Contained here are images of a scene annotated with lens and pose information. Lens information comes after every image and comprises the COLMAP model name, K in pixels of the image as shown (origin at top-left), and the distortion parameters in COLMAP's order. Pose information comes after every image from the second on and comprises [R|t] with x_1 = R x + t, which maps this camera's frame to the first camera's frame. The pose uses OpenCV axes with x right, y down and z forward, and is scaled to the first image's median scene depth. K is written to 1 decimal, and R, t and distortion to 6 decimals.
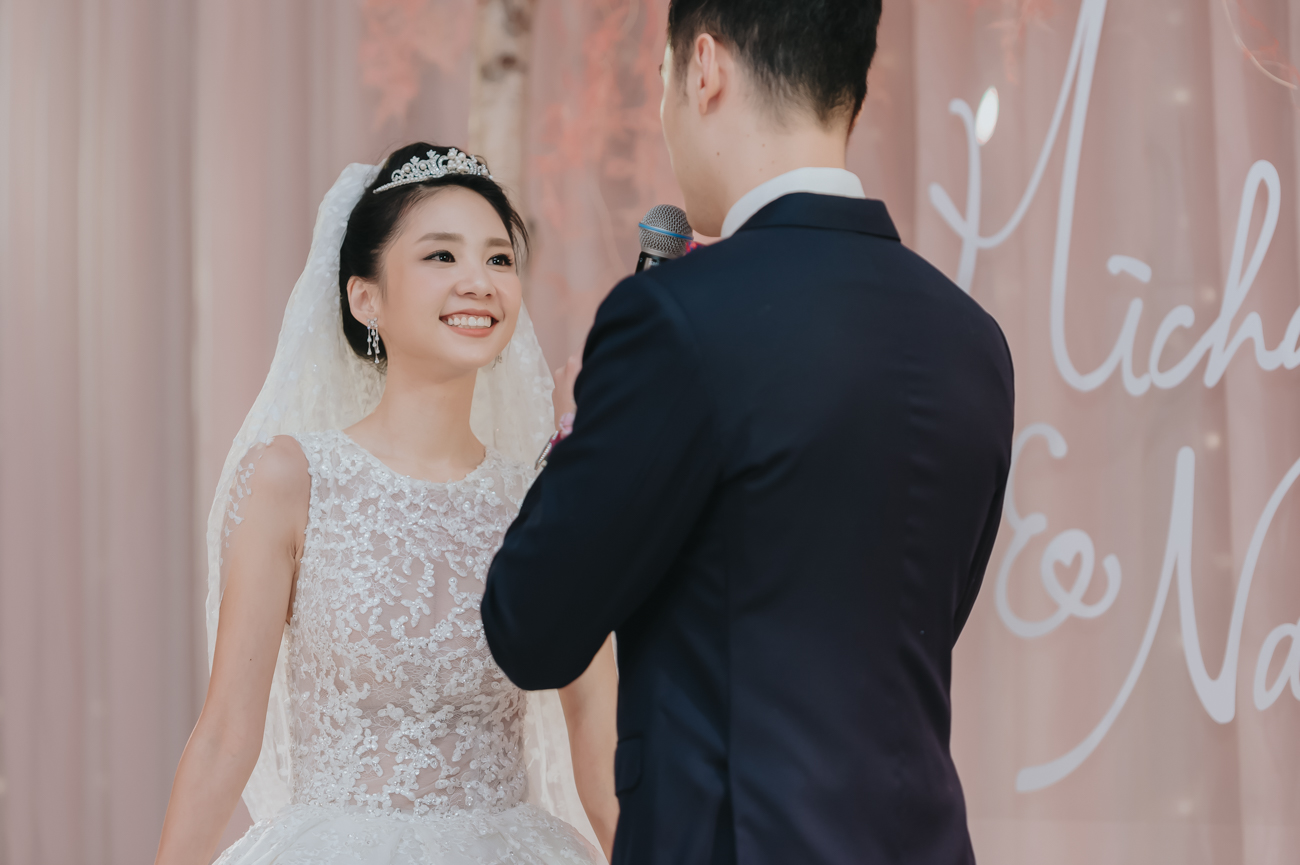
lens RADIAL K [[5007.3, 0, 650.4], [0, 5007.3, 432.6], [0, 0, 1]] dist [0.067522, 0.000000]
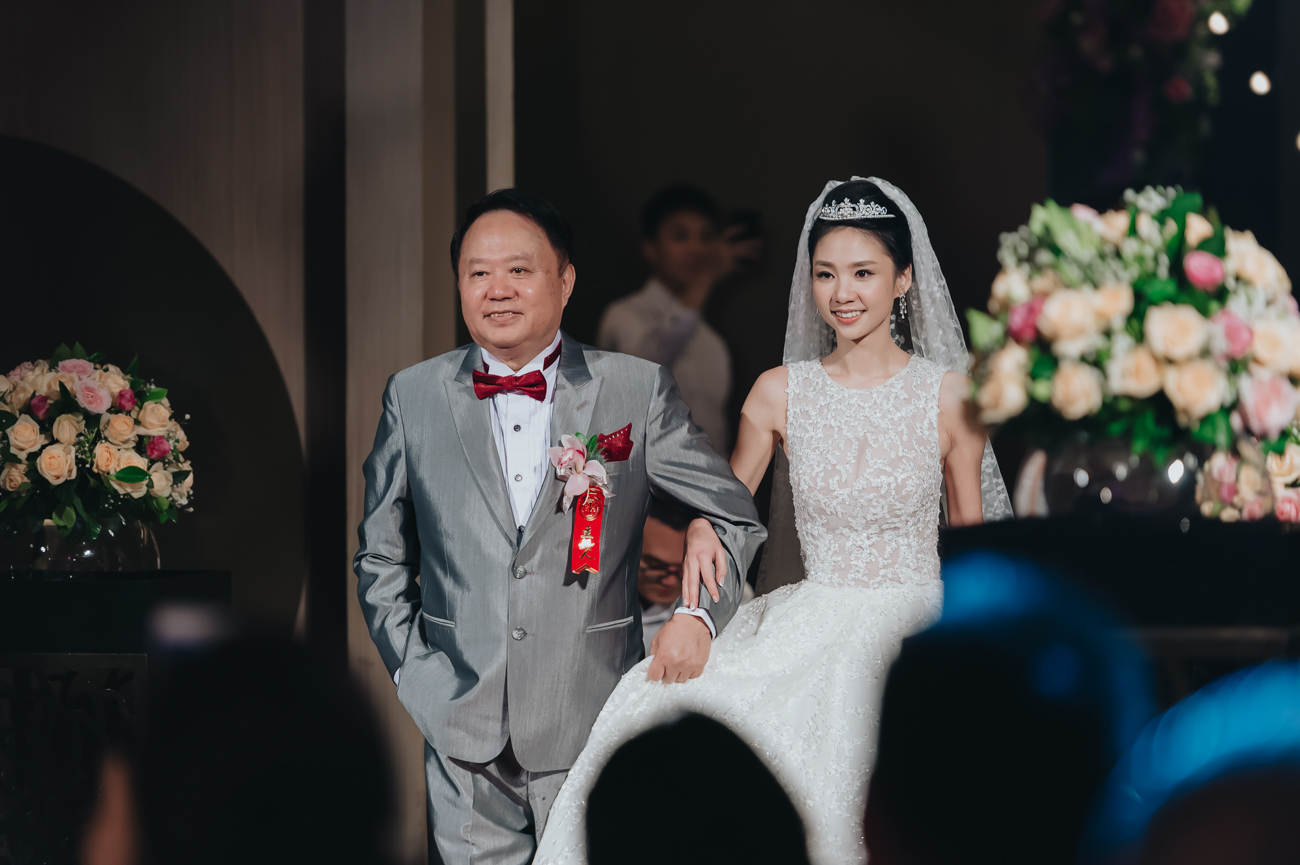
lens RADIAL K [[6332.8, 0, 649.7], [0, 6332.8, 432.0], [0, 0, 1]] dist [0.271827, 0.000000]
pose [[0.978355, -0.066429, -0.195982, 0.302774], [0.080575, 0.994620, 0.065103, -0.120114], [0.190603, -0.079485, 0.978444, -1.080595]]
